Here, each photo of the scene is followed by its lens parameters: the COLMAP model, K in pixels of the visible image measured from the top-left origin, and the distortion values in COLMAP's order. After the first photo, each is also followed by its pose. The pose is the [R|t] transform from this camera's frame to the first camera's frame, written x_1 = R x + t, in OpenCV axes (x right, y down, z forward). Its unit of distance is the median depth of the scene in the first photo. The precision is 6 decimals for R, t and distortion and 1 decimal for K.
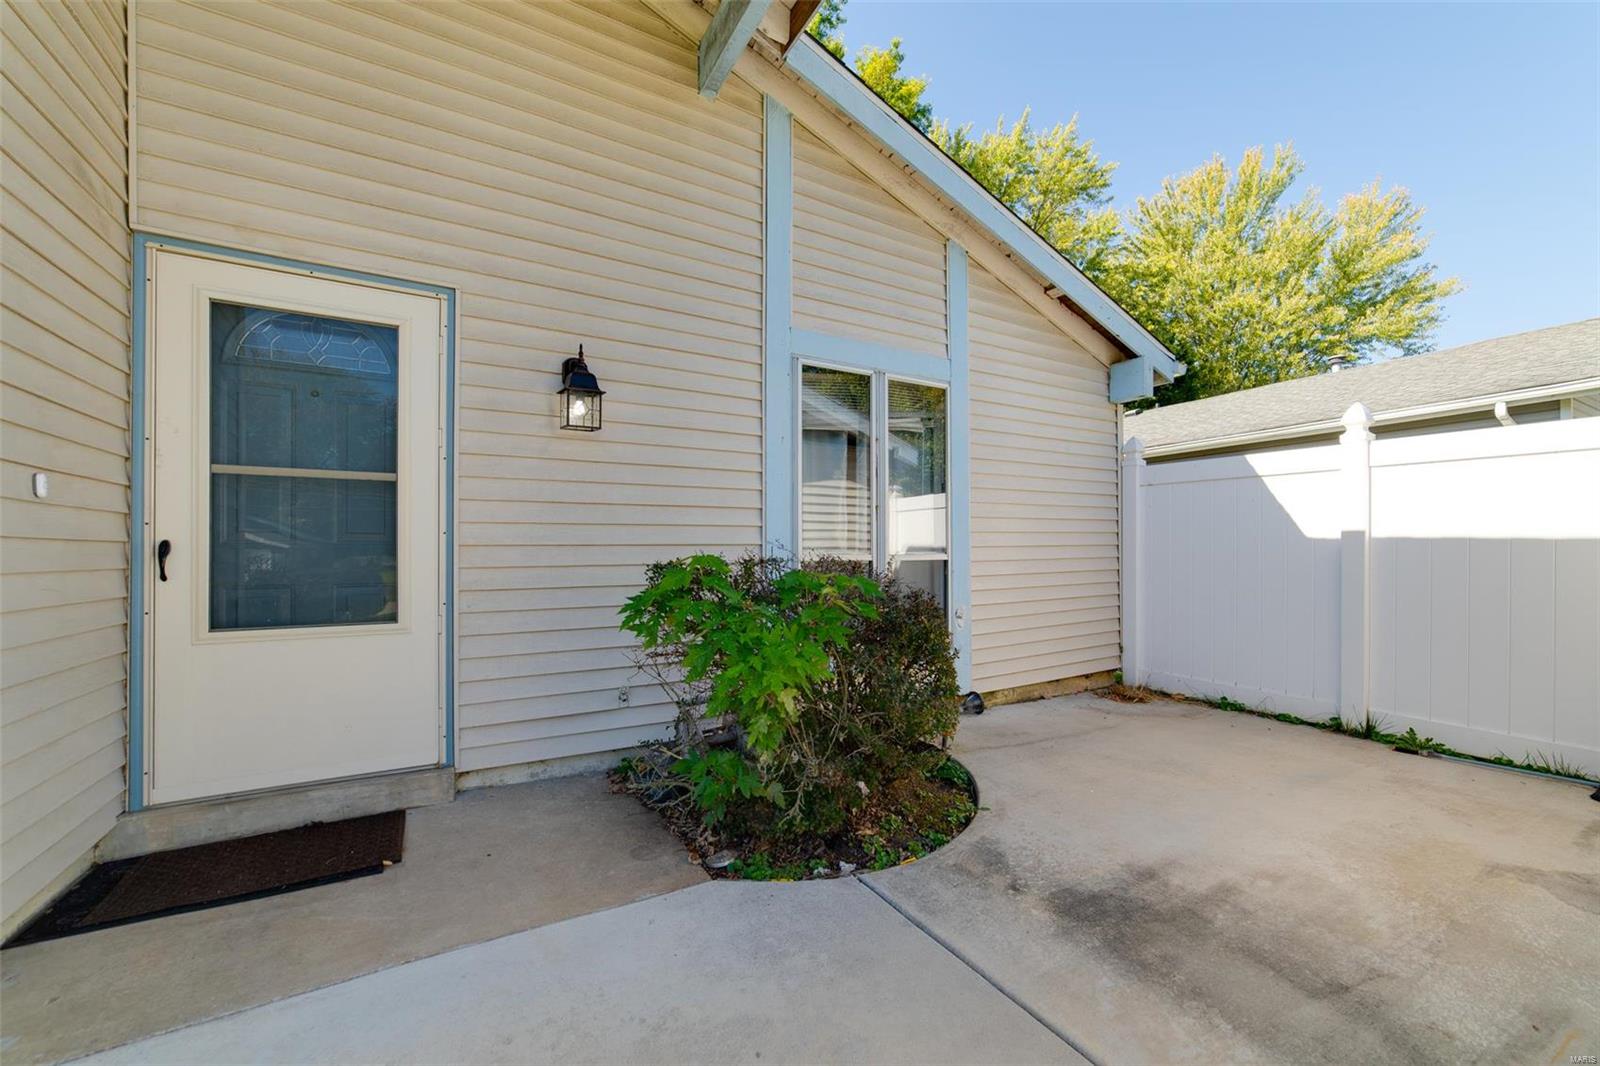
lens RADIAL K [[626.2, 0, 791.6], [0, 626.2, 558.0], [0, 0, 1]] dist [-0.010462, 0.001615]
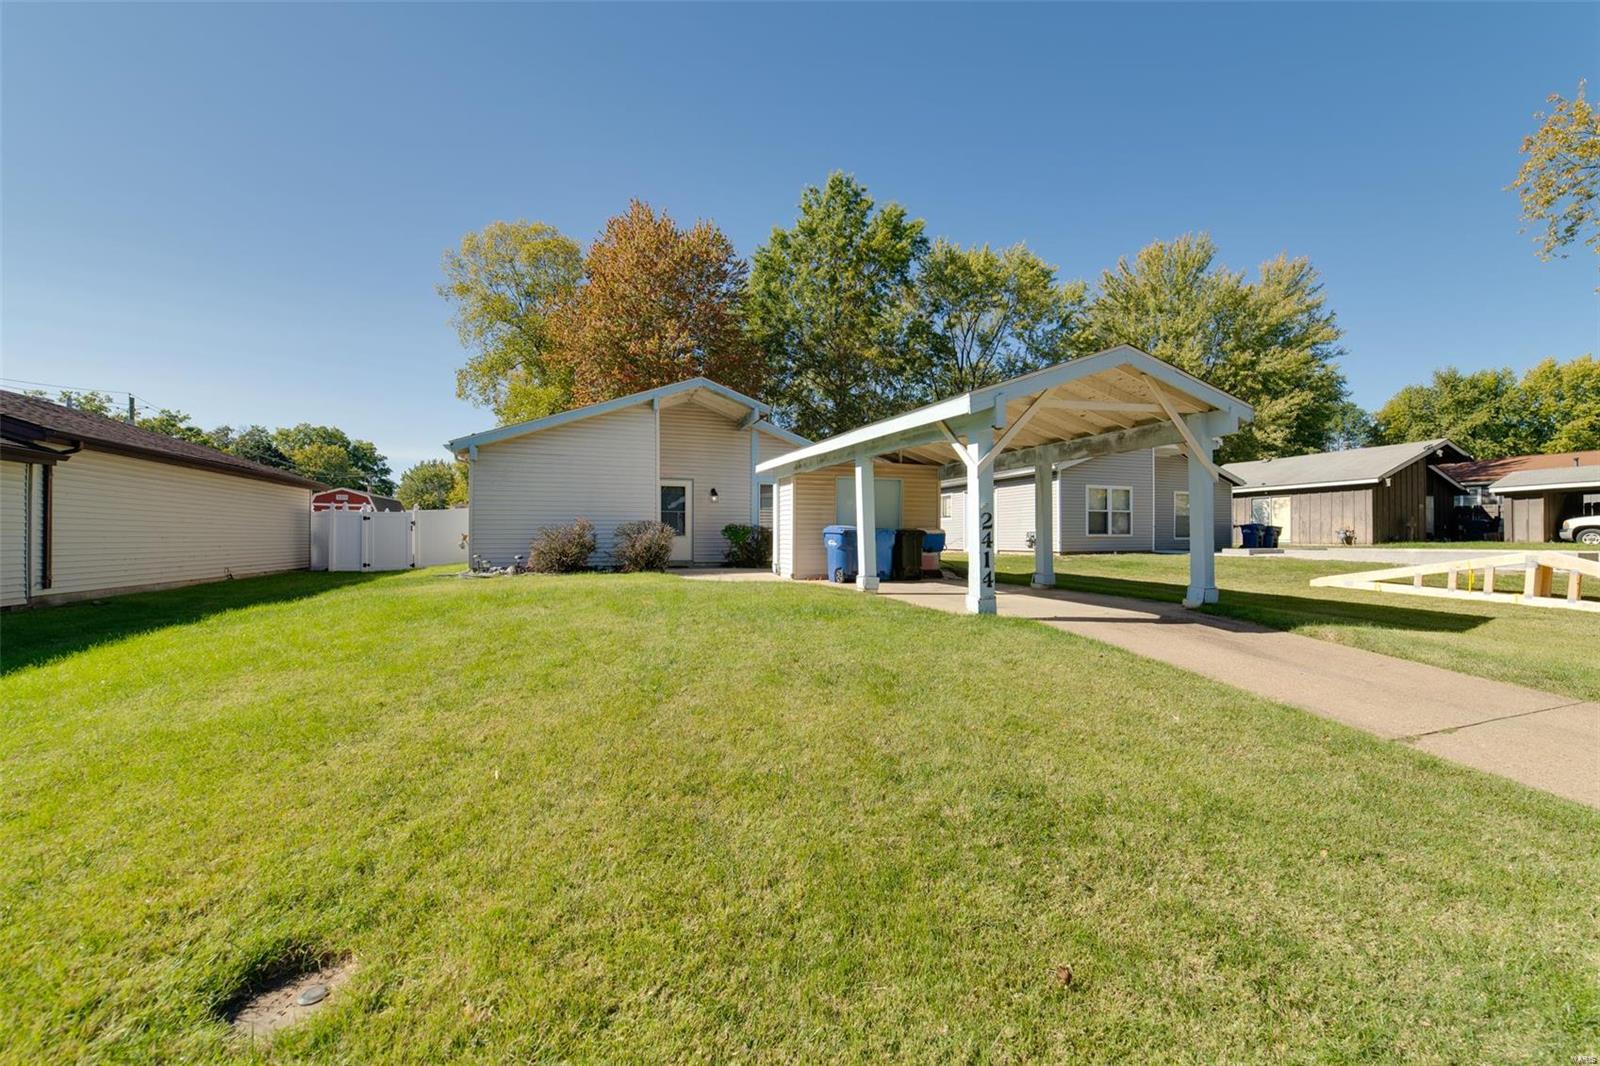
lens RADIAL K [[626.2, 0, 811.4], [0, 626.2, 534.8], [0, 0, 1]] dist [-0.010462, 0.001615]
pose [[0.989516, 0.001789, -0.144409, 0.168807], [-0.003486, 0.999928, -0.011500, 0.018594], [0.144378, 0.011883, 0.989451, -0.560802]]
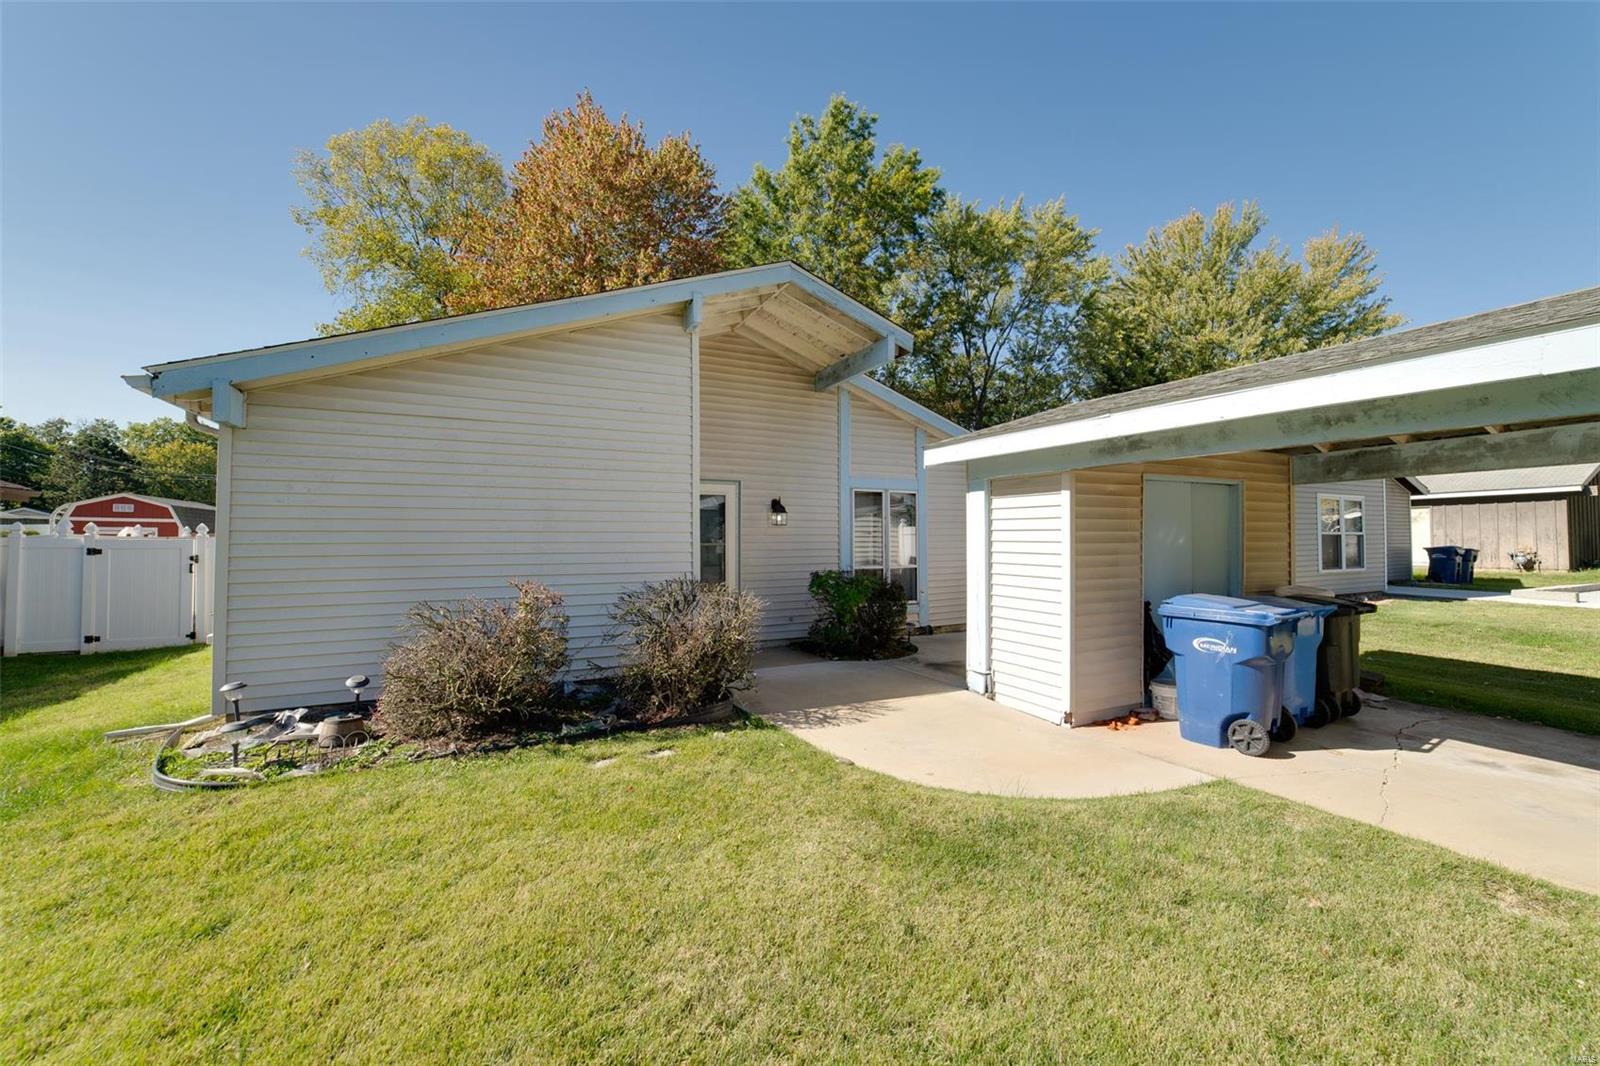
lens RADIAL K [[626.2, 0, 794.4], [0, 626.2, 527.9], [0, 0, 1]] dist [-0.010462, 0.001615]
pose [[0.998728, -0.003279, -0.050315, -0.015645], [0.001679, 0.999493, -0.031801, -0.012843], [0.050394, 0.031676, 0.998227, -0.243898]]
